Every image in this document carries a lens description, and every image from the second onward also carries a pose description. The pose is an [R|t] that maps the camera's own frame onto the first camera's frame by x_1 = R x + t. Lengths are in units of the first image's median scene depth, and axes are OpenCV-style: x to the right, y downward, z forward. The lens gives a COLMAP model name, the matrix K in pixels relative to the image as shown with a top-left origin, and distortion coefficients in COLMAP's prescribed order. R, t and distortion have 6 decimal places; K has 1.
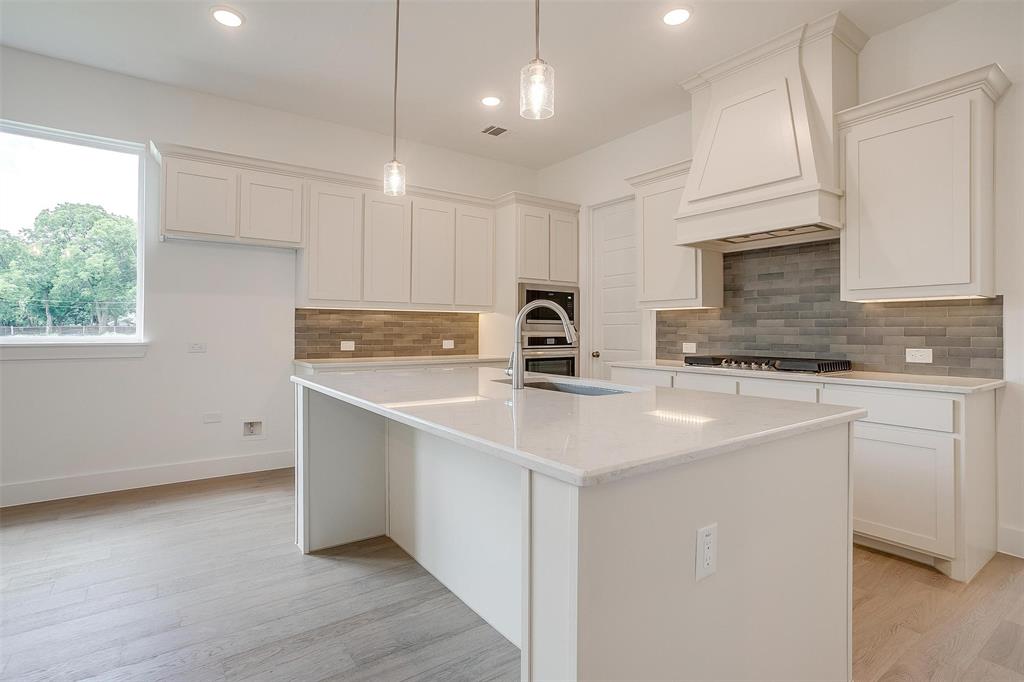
lens RADIAL K [[501.2, 0, 485.2], [0, 501.2, 330.8], [0, 0, 1]] dist [-0.036507, 0.017678]
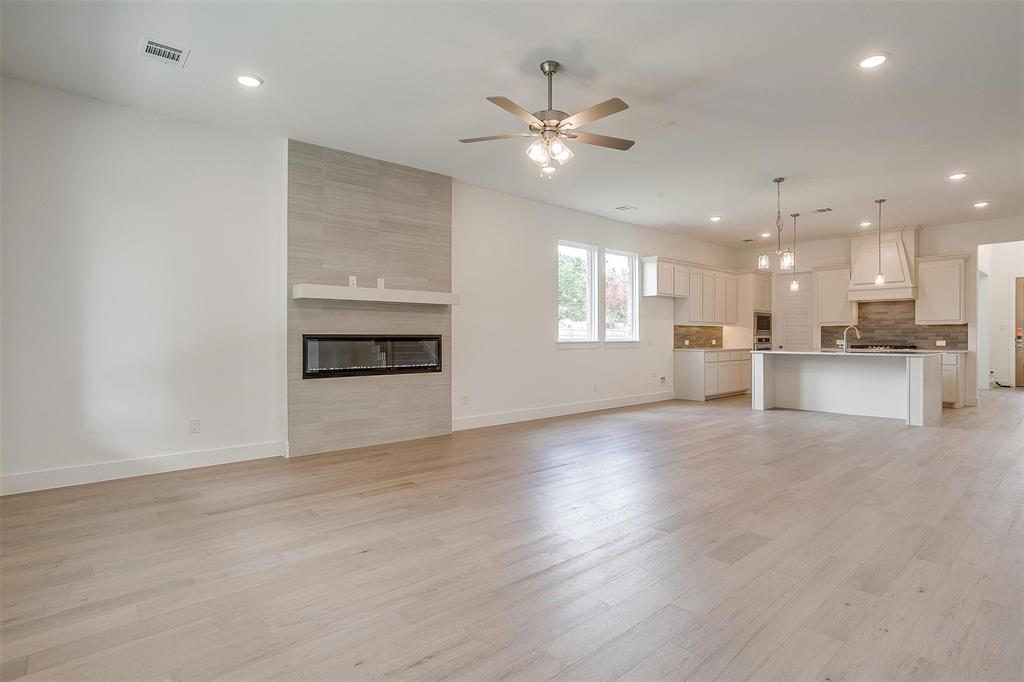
lens RADIAL K [[501.2, 0, 516.4], [0, 501.2, 341.3], [0, 0, 1]] dist [-0.036507, 0.017678]
pose [[0.992518, -0.004719, 0.122005, -1.290890], [0.003563, 0.999947, 0.009694, 0.001692], [-0.122044, -0.009187, 0.992482, -1.038707]]
